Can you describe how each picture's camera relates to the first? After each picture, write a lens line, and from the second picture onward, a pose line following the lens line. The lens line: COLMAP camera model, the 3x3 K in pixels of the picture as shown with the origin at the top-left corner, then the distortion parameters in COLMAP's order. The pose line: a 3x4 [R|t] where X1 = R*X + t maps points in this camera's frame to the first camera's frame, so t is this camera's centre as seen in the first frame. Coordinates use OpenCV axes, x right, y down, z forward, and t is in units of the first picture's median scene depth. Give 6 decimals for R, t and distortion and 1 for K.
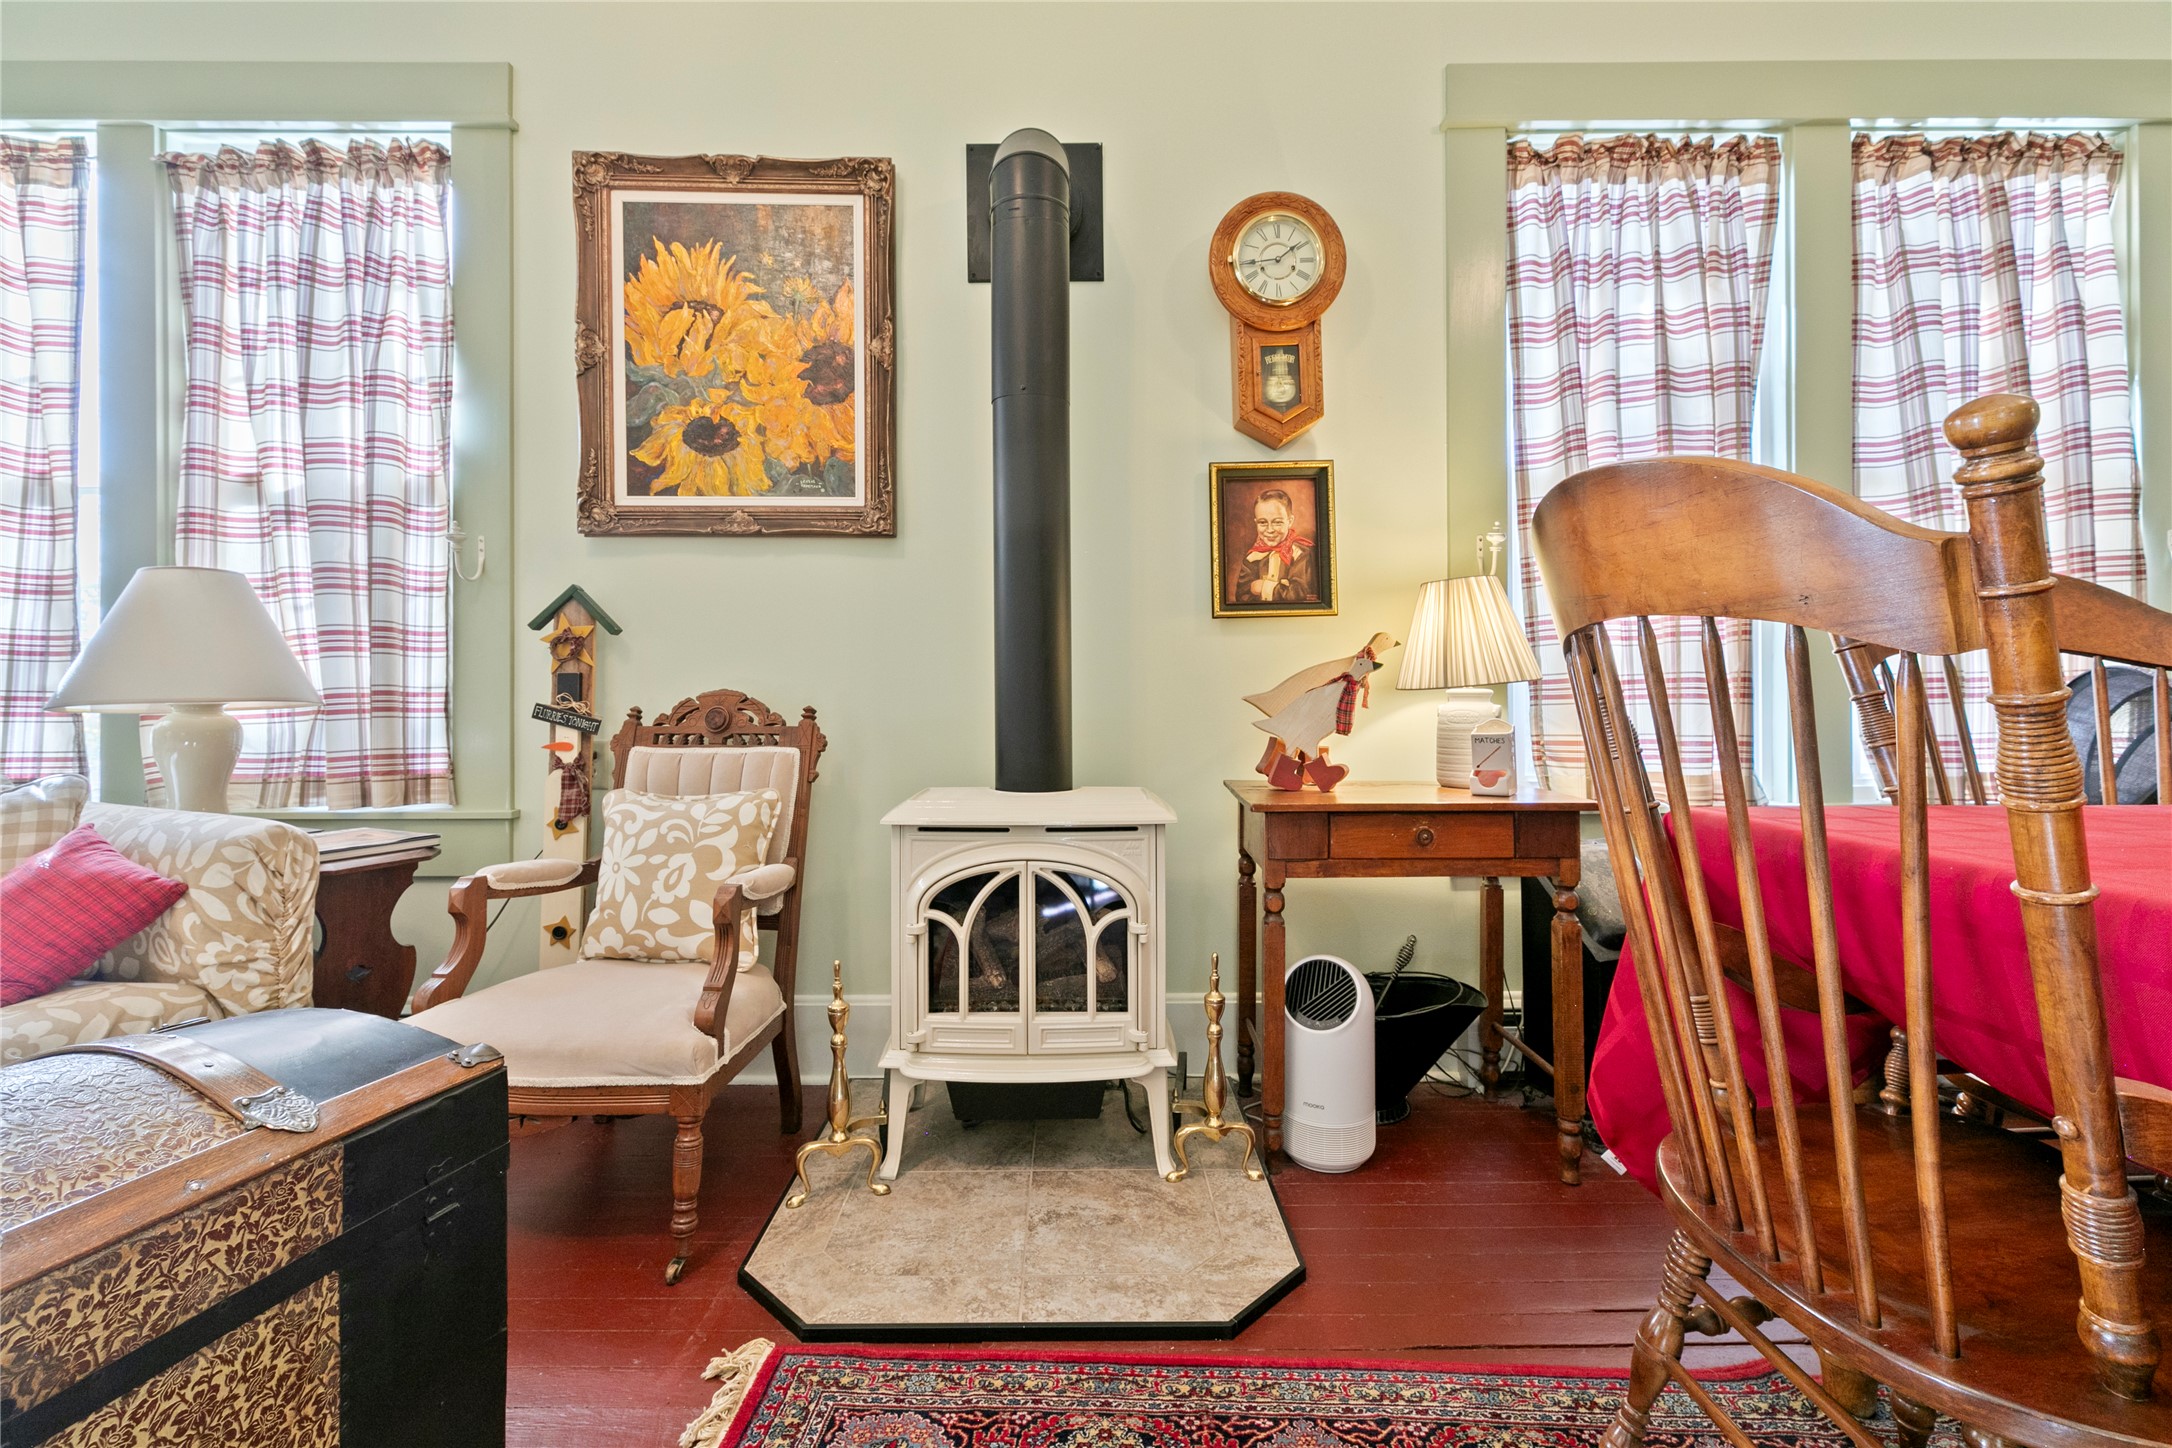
lens RADIAL K [[985.7, 0, 1087.7], [0, 985.7, 731.1], [0, 0, 1]] dist [0.004550, 0.000983]
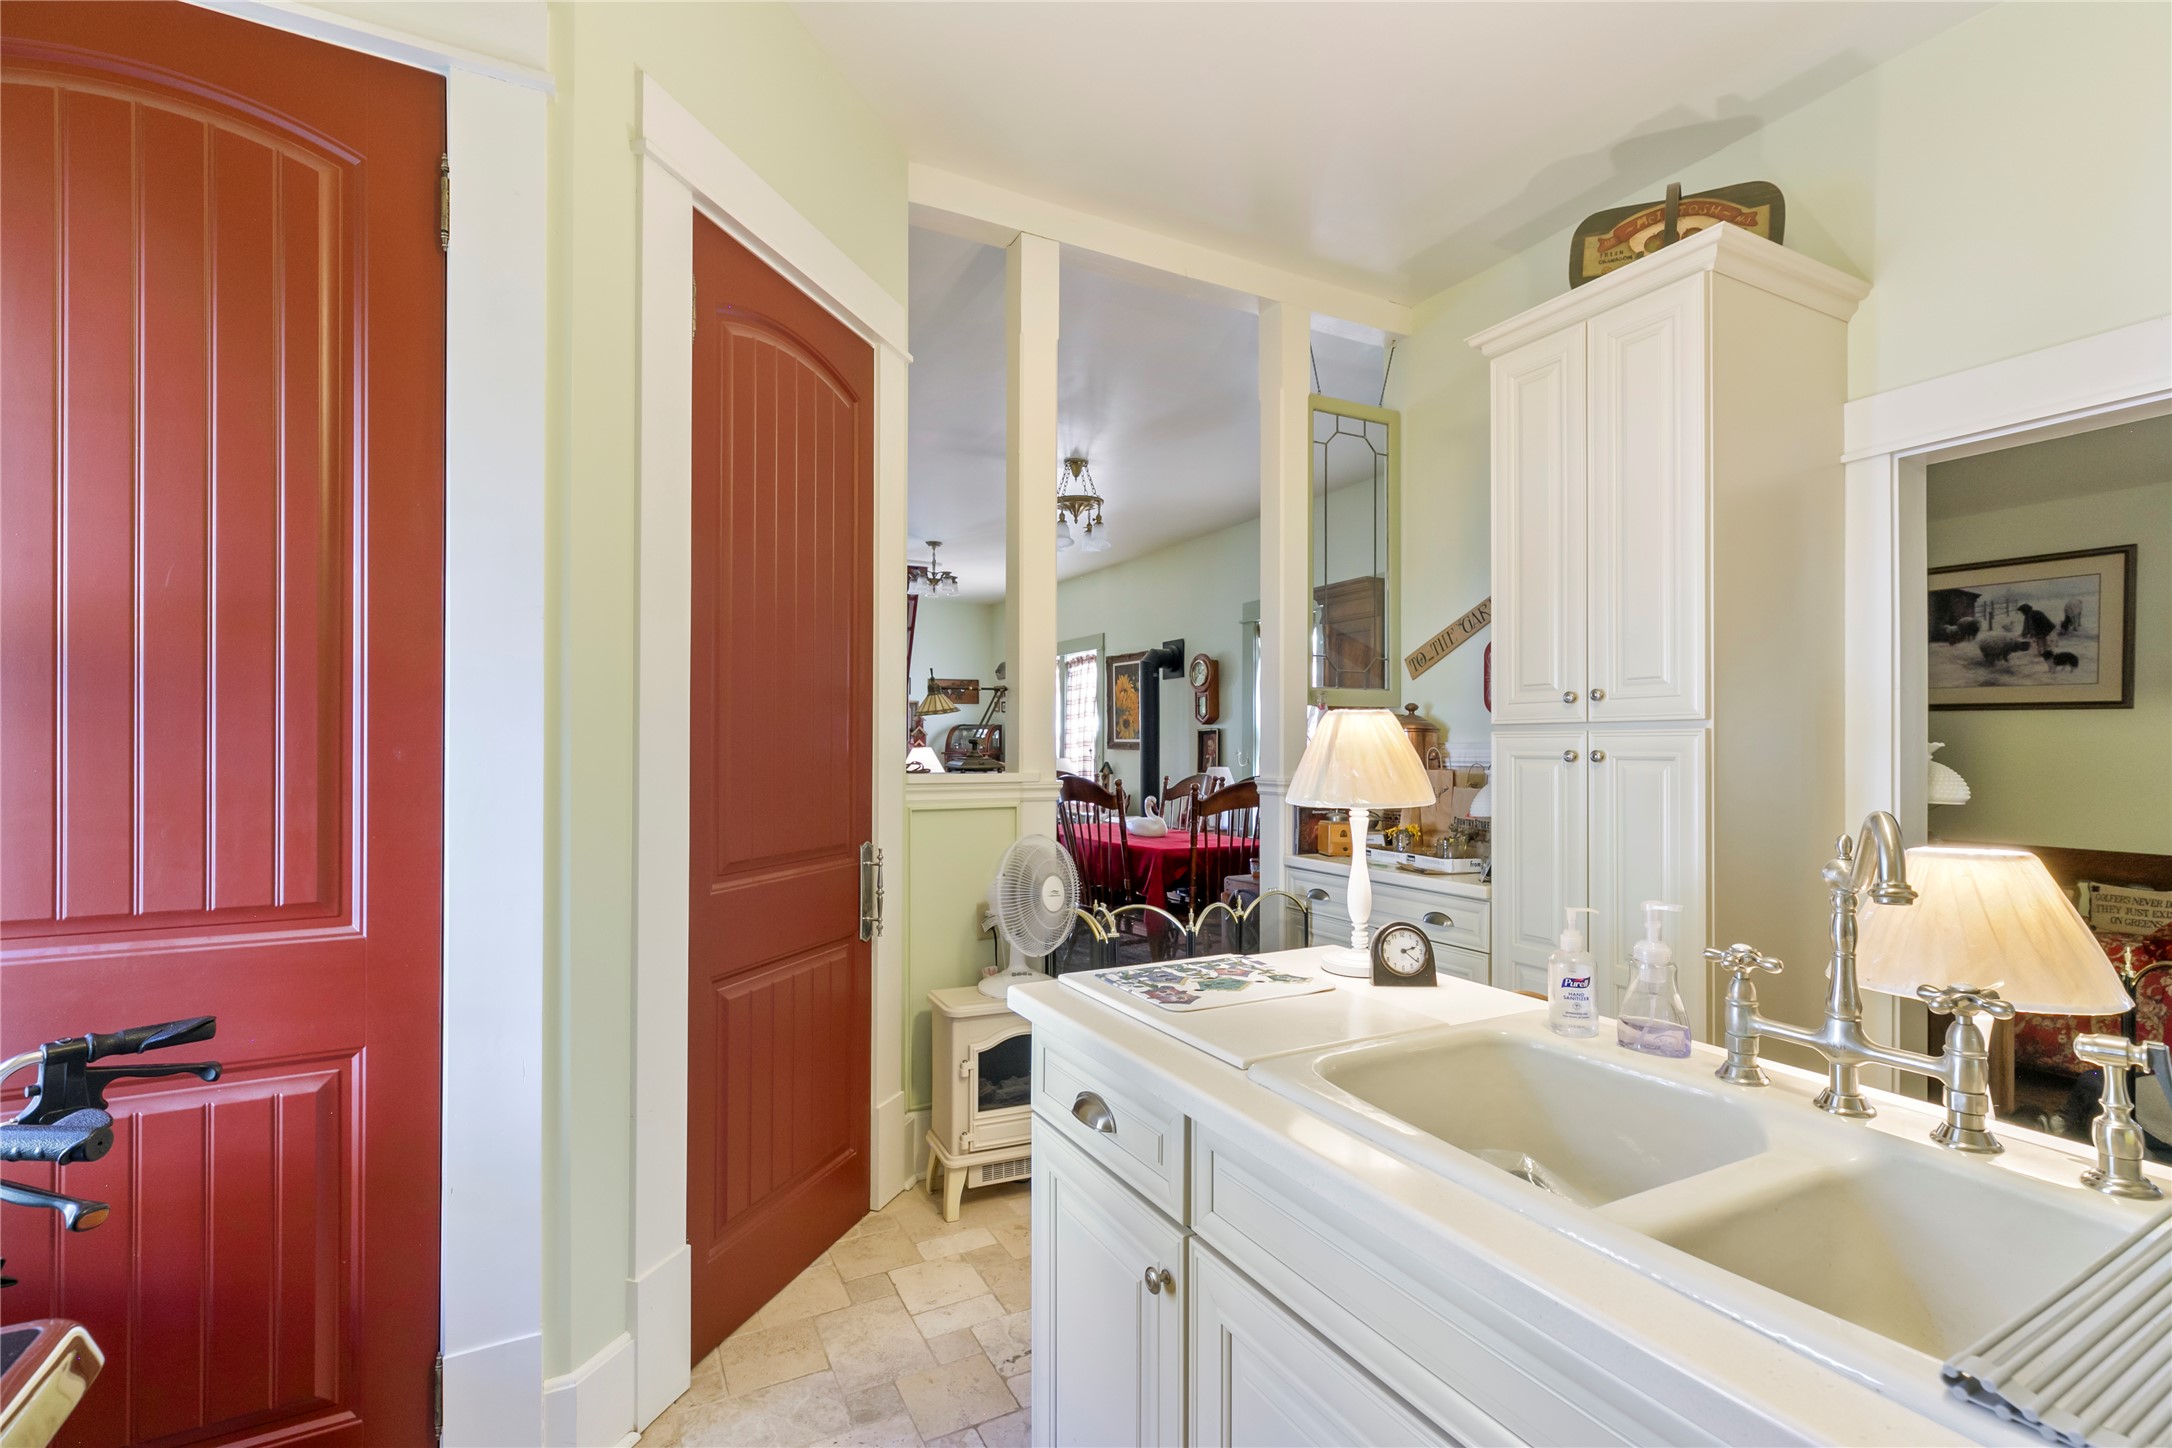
lens RADIAL K [[985.7, 0, 1079.7], [0, 985.7, 743.7], [0, 0, 1]] dist [0.004550, 0.000983]
pose [[0.447864, 0.005395, -0.894085, 3.013122], [0.001191, 0.999977, 0.006630, -0.244594], [0.894101, -0.004034, 0.447847, -0.909497]]
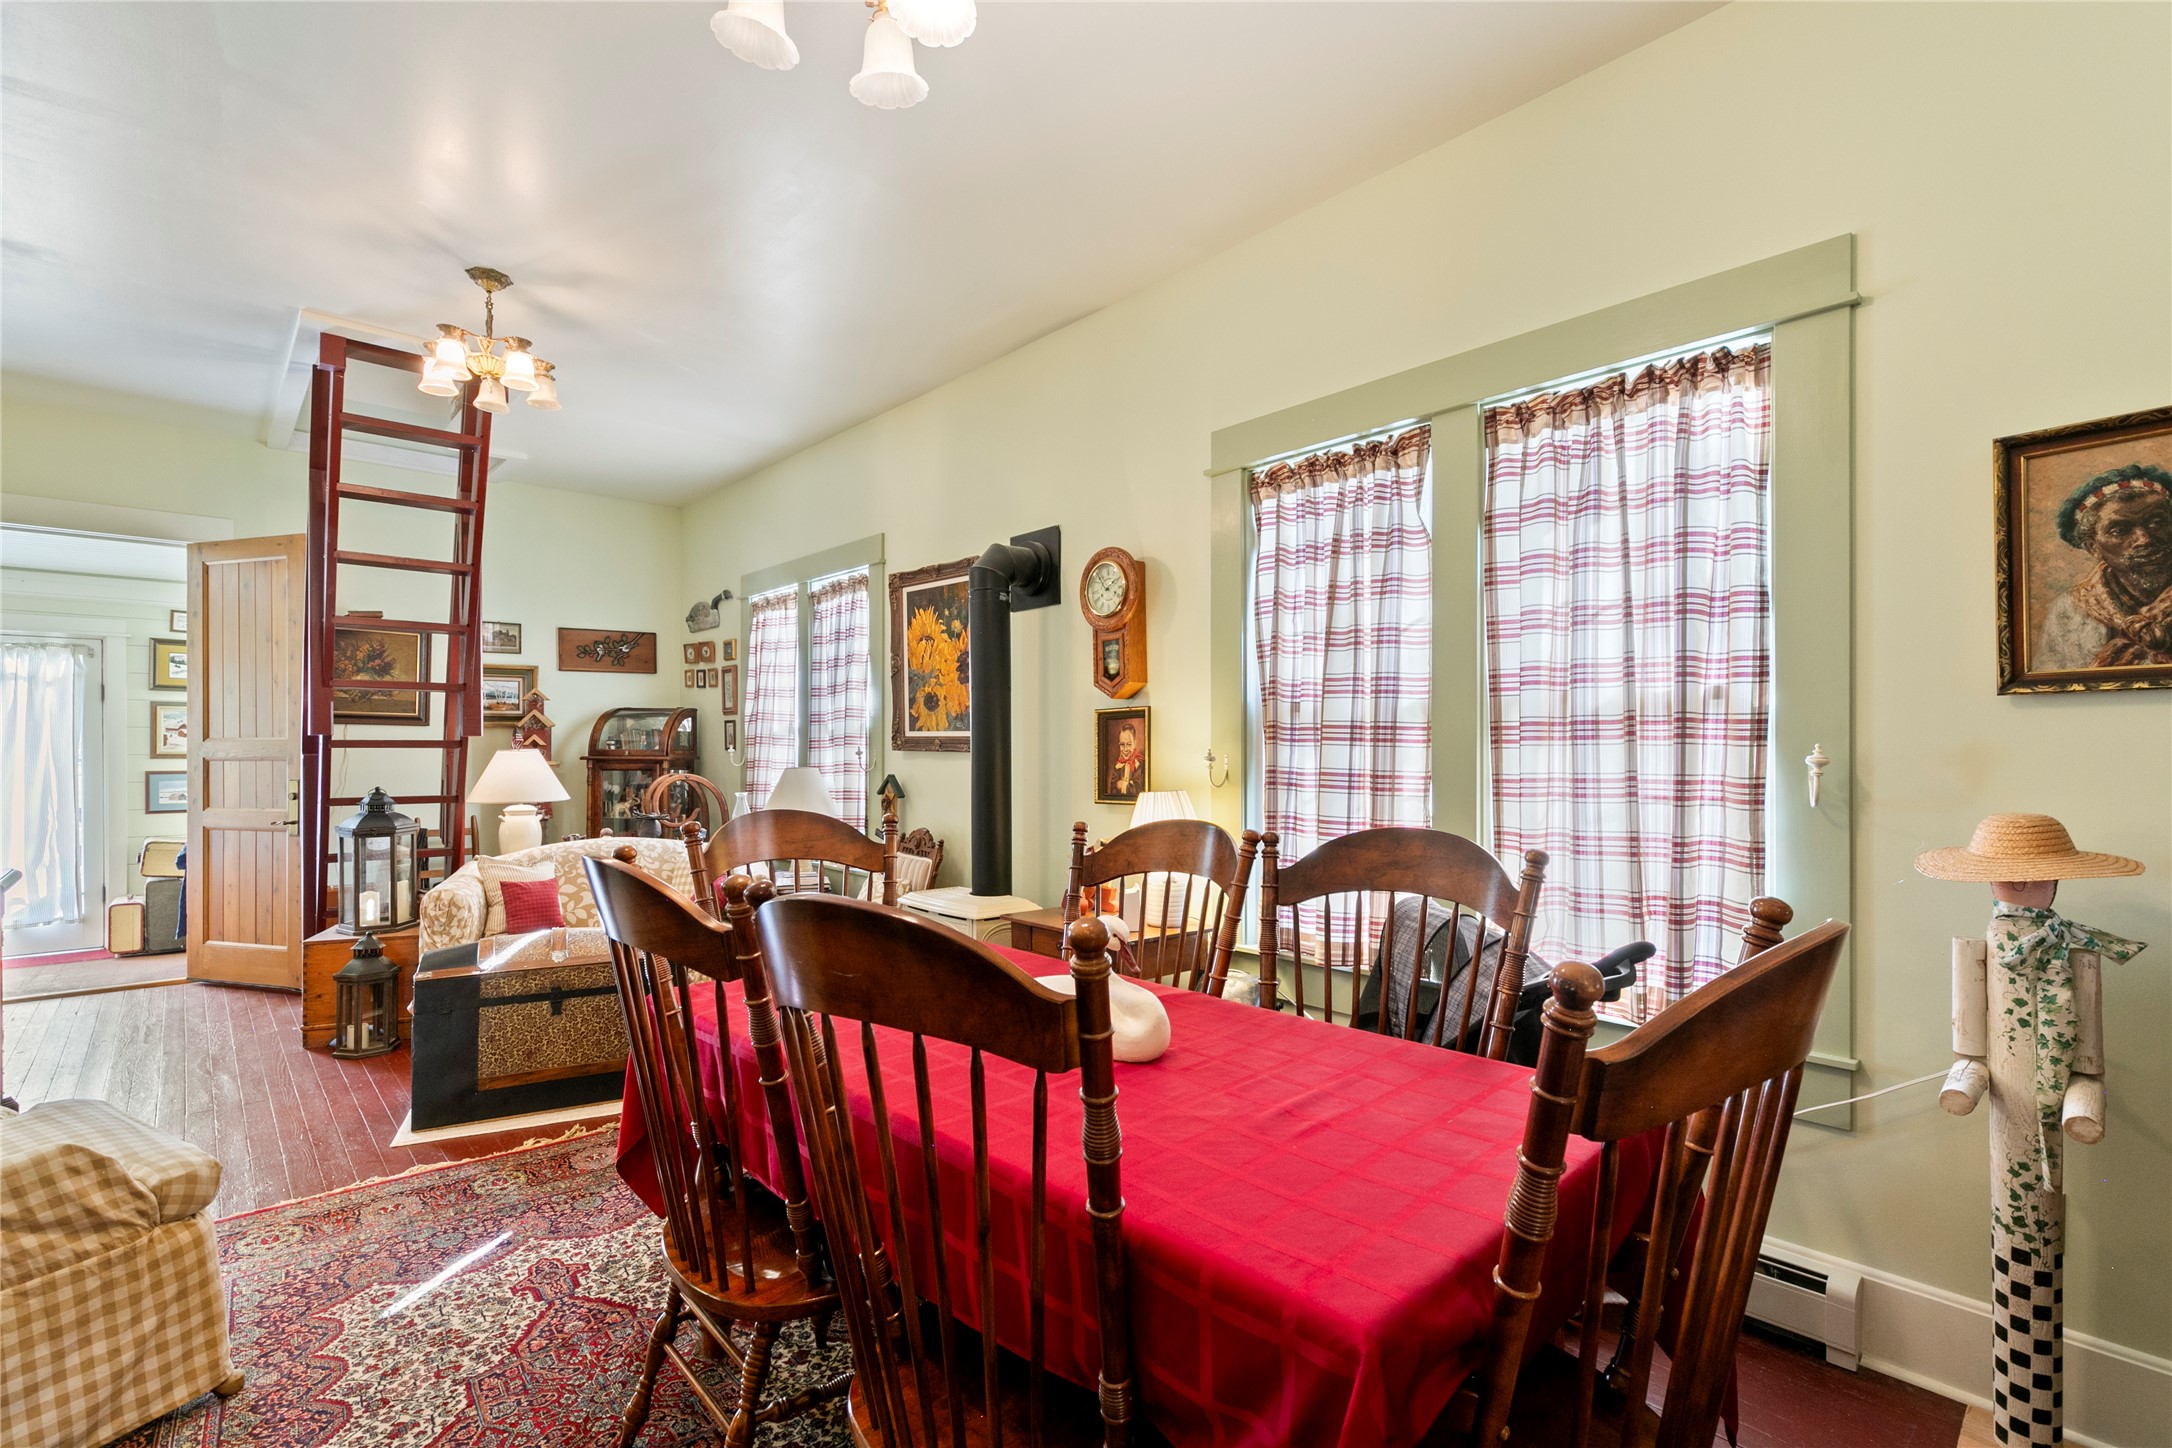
lens RADIAL K [[985.7, 0, 1094.7], [0, 985.7, 731.6], [0, 0, 1]] dist [0.004550, 0.000983]
pose [[0.667472, -0.002402, -0.744631, 1.353157], [0.003656, 0.999993, 0.000052, -0.234921], [0.744626, -0.002758, 0.667476, -0.106629]]
